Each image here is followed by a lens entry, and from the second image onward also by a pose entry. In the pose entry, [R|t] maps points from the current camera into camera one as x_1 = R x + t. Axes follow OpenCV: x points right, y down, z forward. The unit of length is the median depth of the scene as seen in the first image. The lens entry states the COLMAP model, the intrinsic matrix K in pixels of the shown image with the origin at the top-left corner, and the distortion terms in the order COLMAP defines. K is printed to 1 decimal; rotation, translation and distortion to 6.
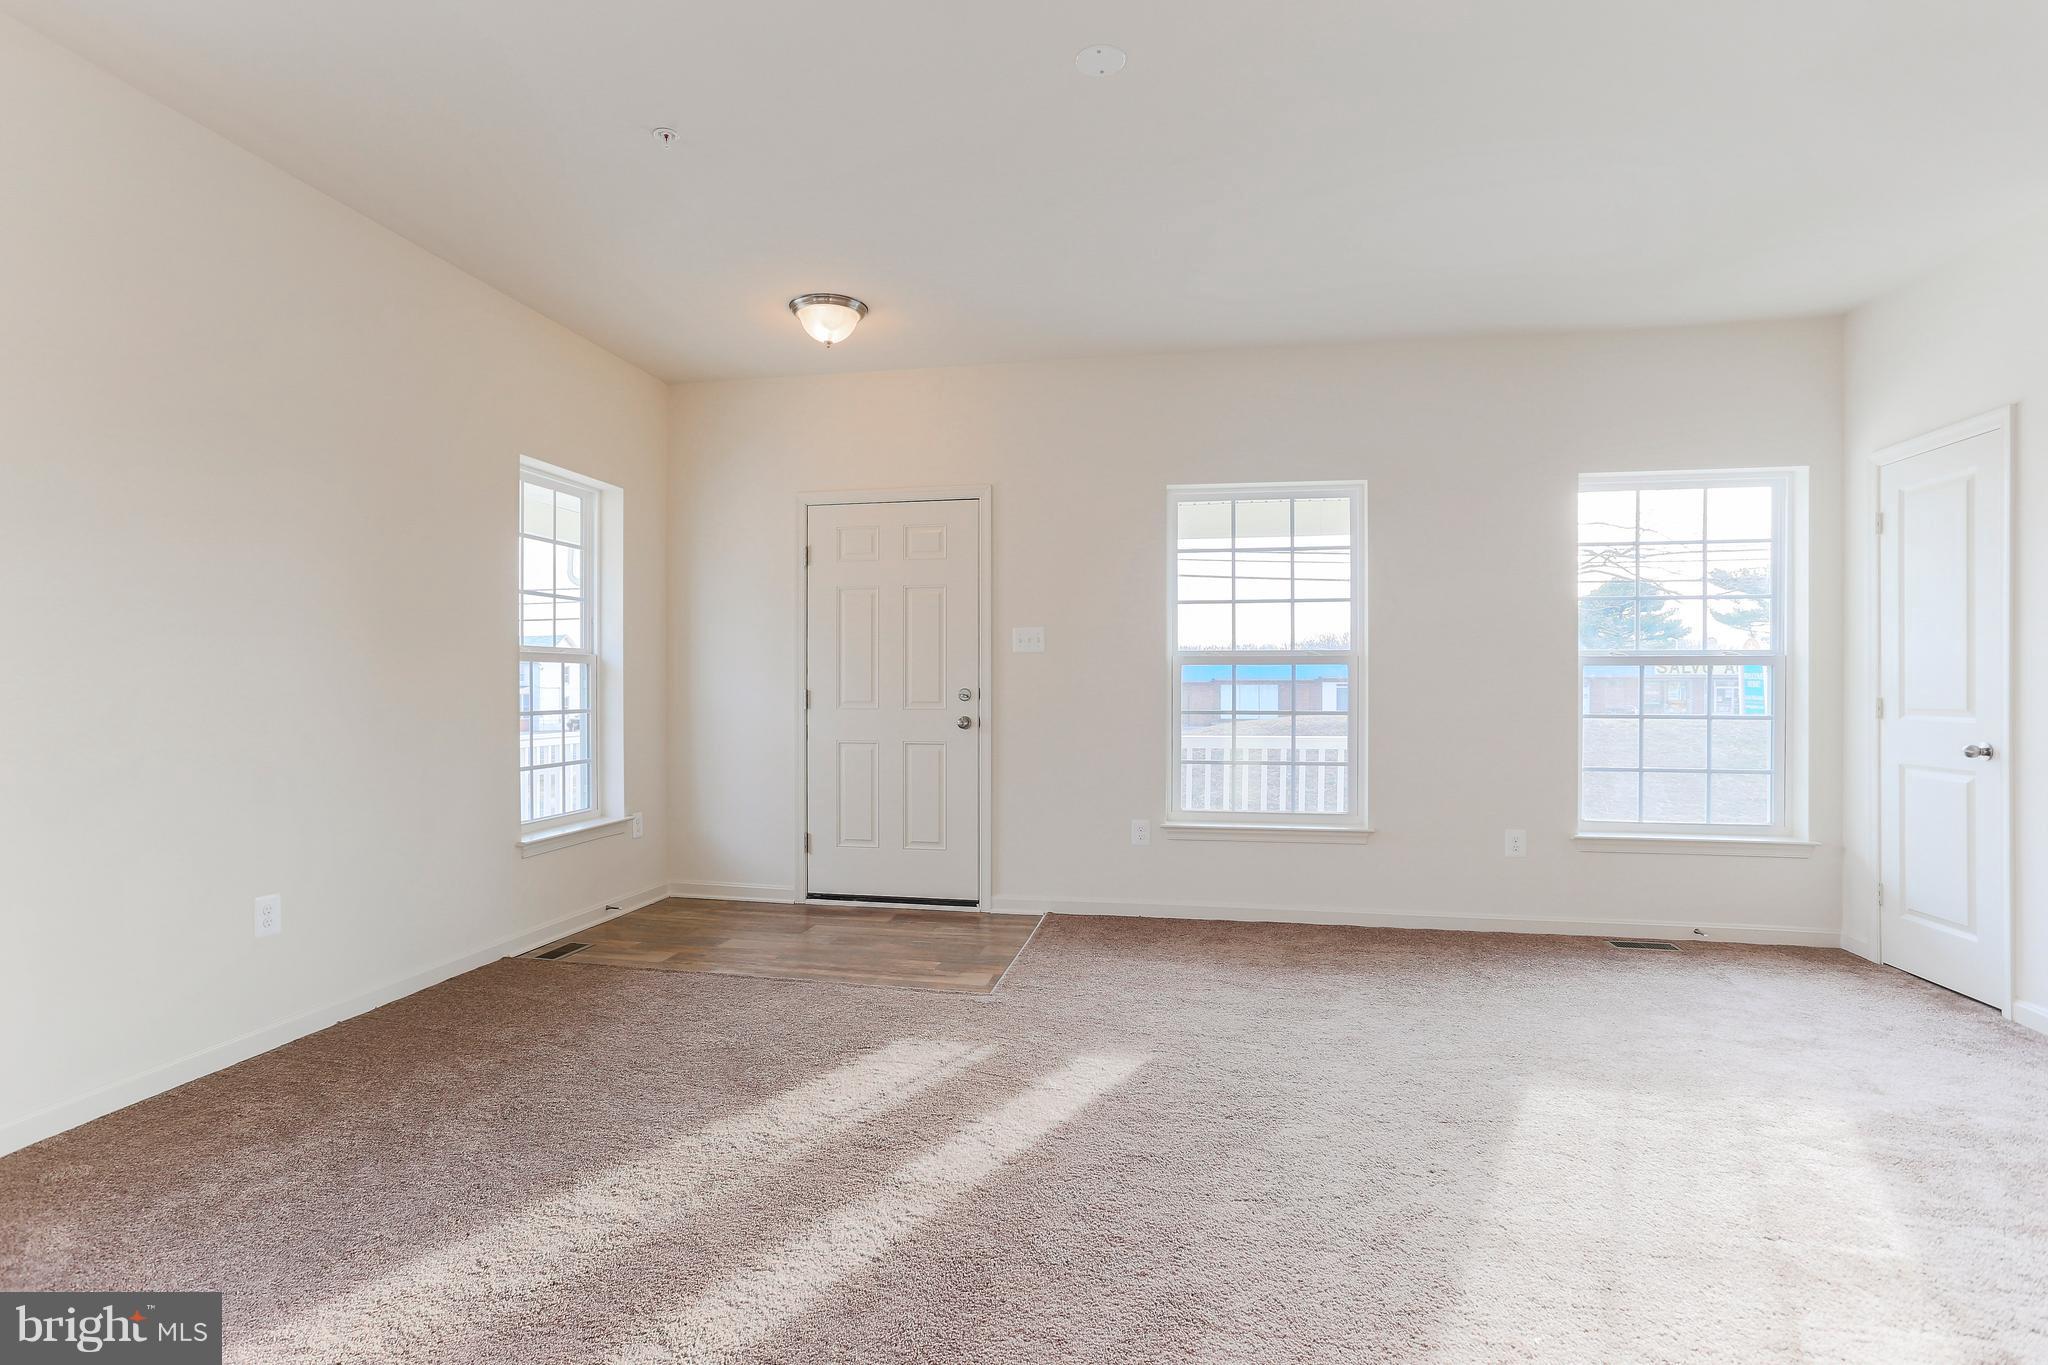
lens RADIAL K [[1014.2, 0, 1006.5], [0, 1014.2, 699.4], [0, 0, 1]] dist [-0.050834, 0.036098]
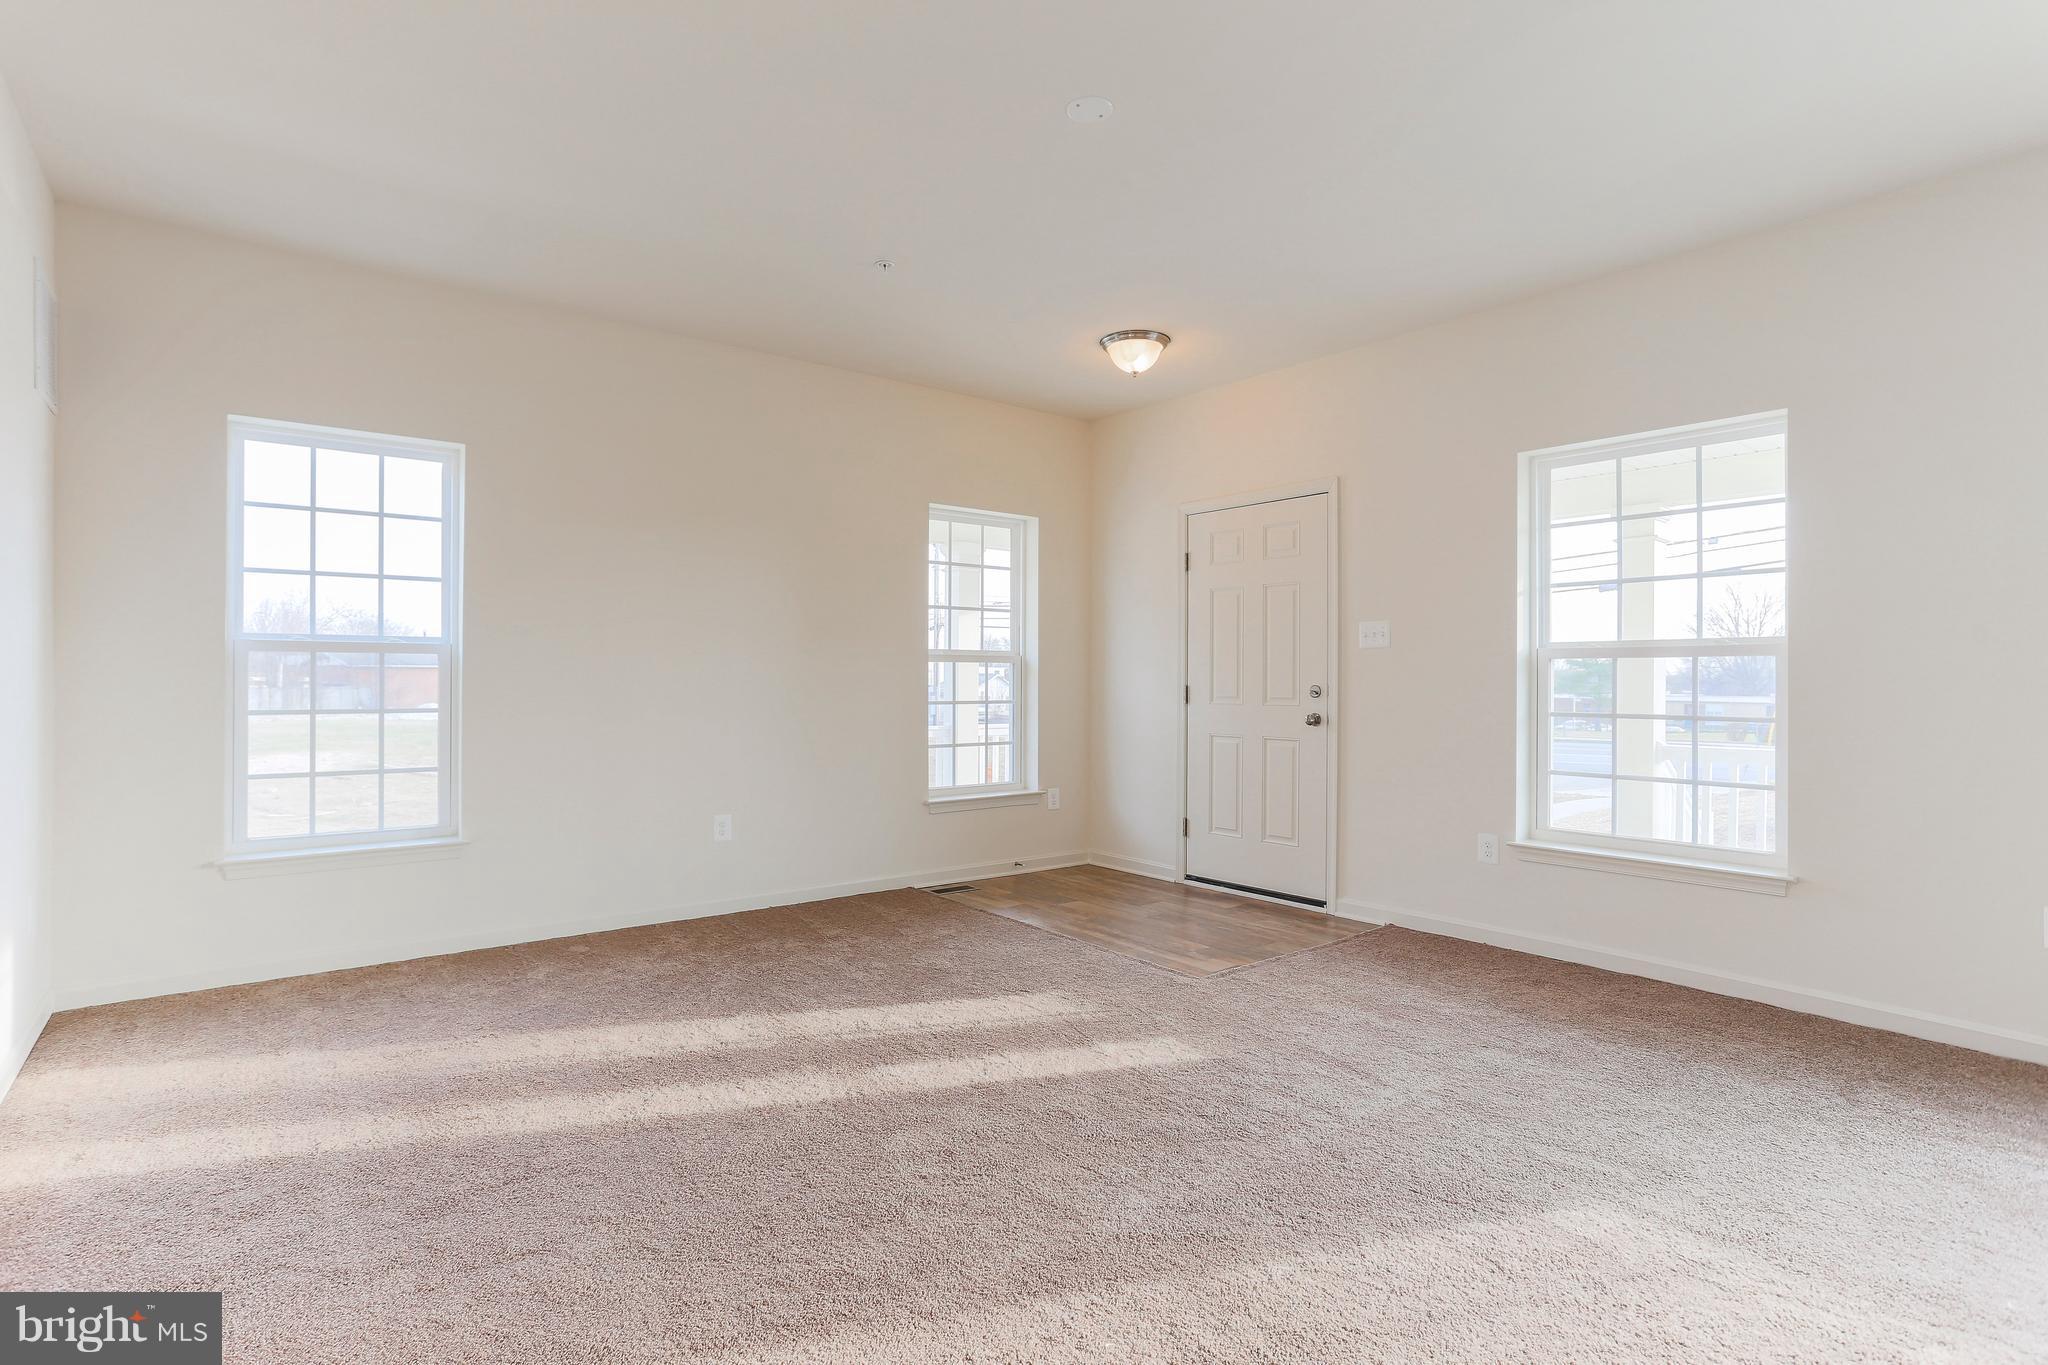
lens RADIAL K [[1003.8, 0, 1005.6], [0, 1003.8, 686.2], [0, 0, 1]] dist [-0.050790, 0.033767]
pose [[0.758764, 0.005629, -0.651341, 0.375826], [-0.014343, 0.999865, -0.008067, 0.002608], [0.651208, 0.015463, 0.758742, 0.067227]]
